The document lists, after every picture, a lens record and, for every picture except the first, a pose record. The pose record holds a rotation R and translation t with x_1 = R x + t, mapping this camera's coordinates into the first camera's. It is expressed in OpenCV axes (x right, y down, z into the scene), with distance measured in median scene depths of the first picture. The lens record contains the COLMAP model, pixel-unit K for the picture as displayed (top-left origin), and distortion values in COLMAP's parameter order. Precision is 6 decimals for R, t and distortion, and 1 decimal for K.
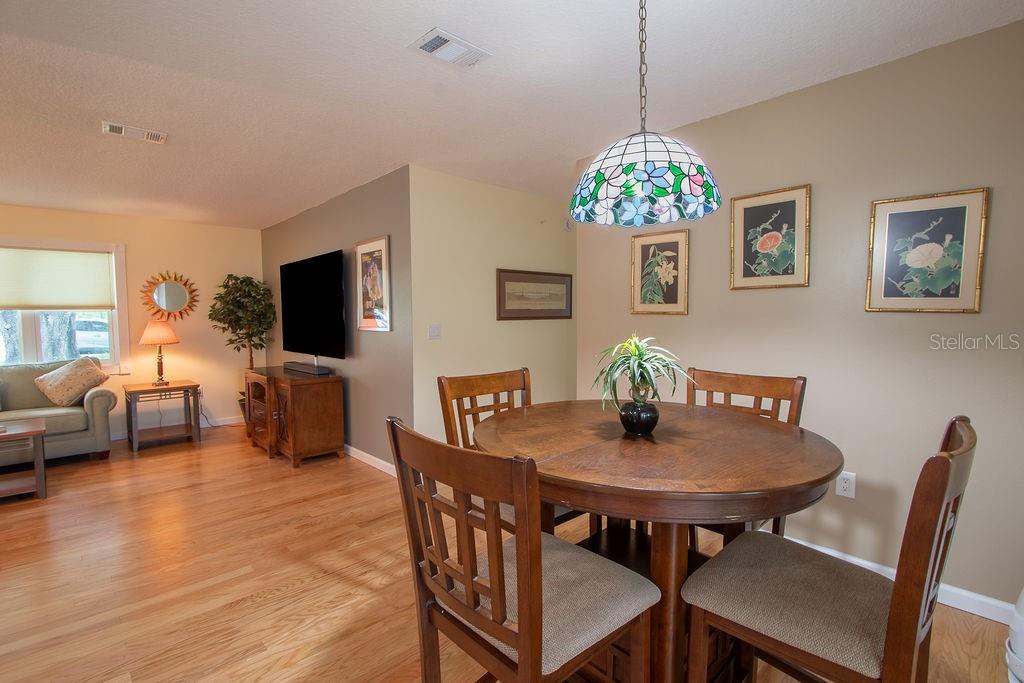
lens RADIAL K [[474.3, 0, 510.1], [0, 474.3, 343.2], [0, 0, 1]] dist [-0.015924, 0.001113]
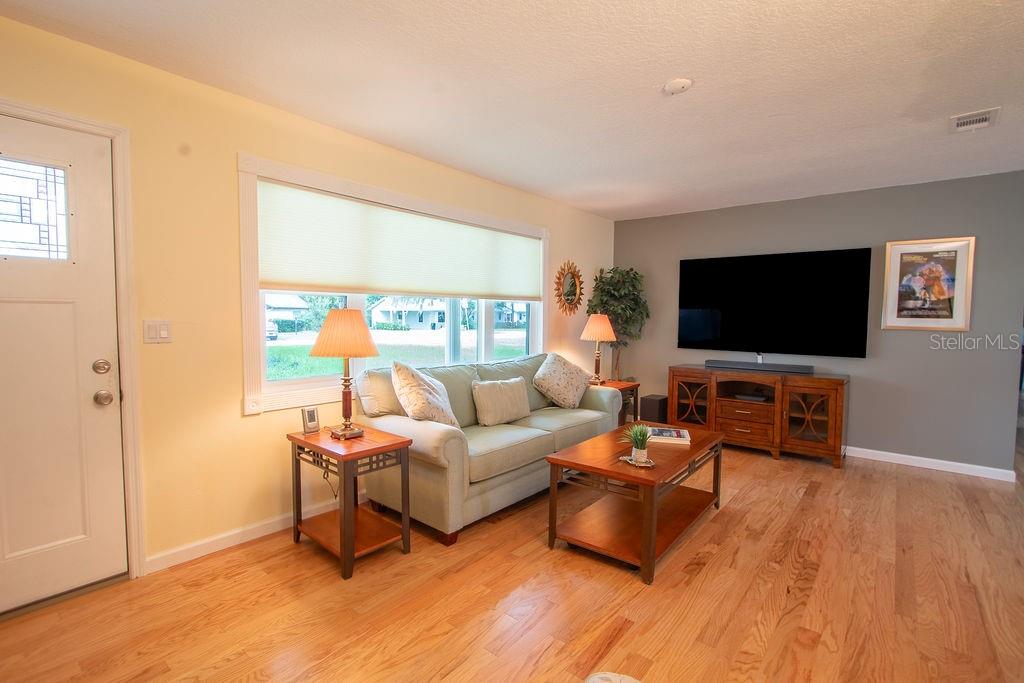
lens RADIAL K [[474.3, 0, 510.1], [0, 474.3, 343.2], [0, 0, 1]] dist [-0.015924, 0.001113]
pose [[0.992876, 0.012867, 0.118455, -1.155306], [-0.013027, 0.999915, 0.000575, 0.011102], [-0.118437, -0.002114, 0.992959, 0.102324]]
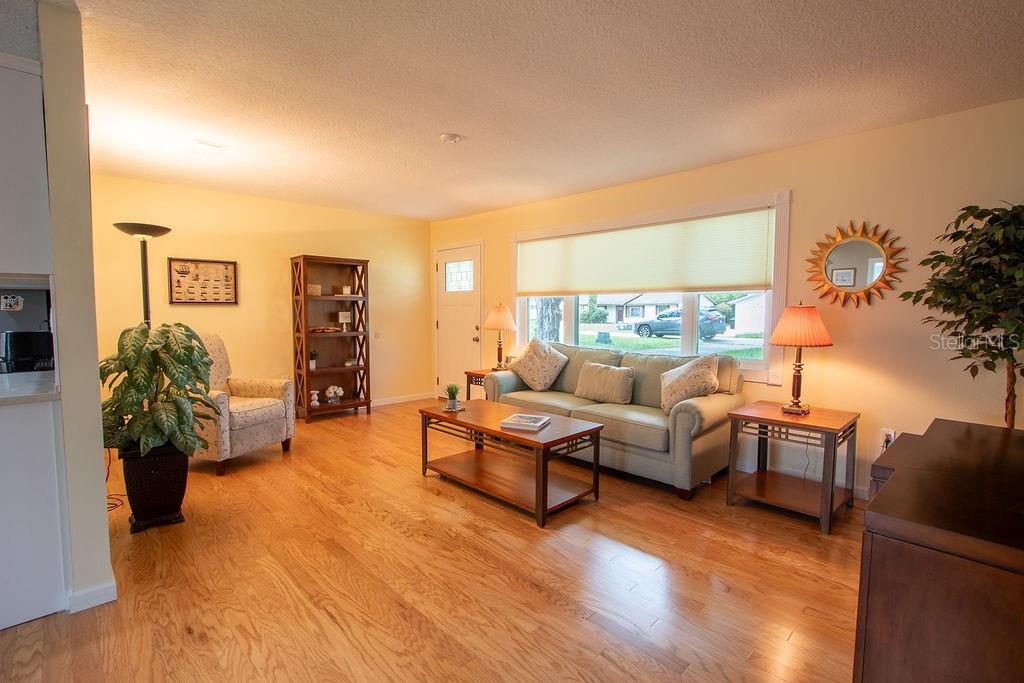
lens RADIAL K [[474.3, 0, 510.1], [0, 474.3, 343.2], [0, 0, 1]] dist [-0.015924, 0.001113]
pose [[0.008660, 0.081614, -0.996626, -0.170713], [-0.058737, 0.994984, 0.080969, -0.030935], [0.998236, 0.057837, 0.013410, 0.701117]]
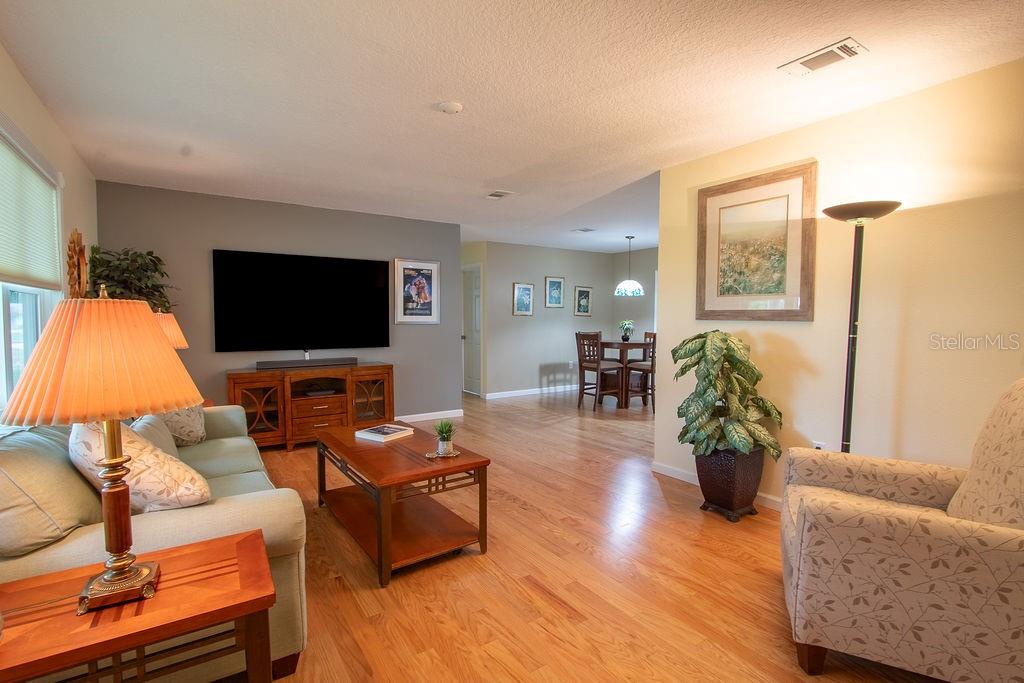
lens RADIAL K [[474.3, 0, 510.1], [0, 474.3, 343.2], [0, 0, 1]] dist [-0.015924, 0.001113]
pose [[0.165012, -0.042204, 0.985388, -1.487269], [0.051239, 0.998102, 0.034168, -0.003282], [-0.984960, 0.044853, 0.166862, 0.444338]]
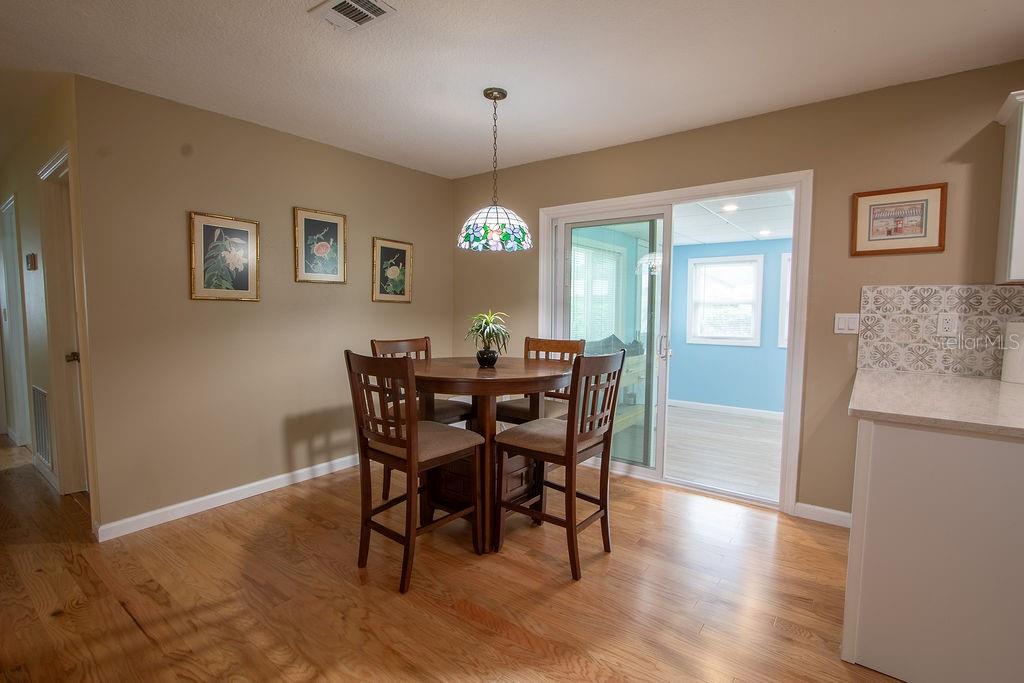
lens RADIAL K [[474.3, 0, 510.1], [0, 474.3, 343.2], [0, 0, 1]] dist [-0.015924, 0.001113]
pose [[-0.159418, -0.067386, 0.984909, -0.506587], [0.053360, 0.995621, 0.076756, -0.011268], [-0.985768, 0.064791, -0.155124, 0.394450]]
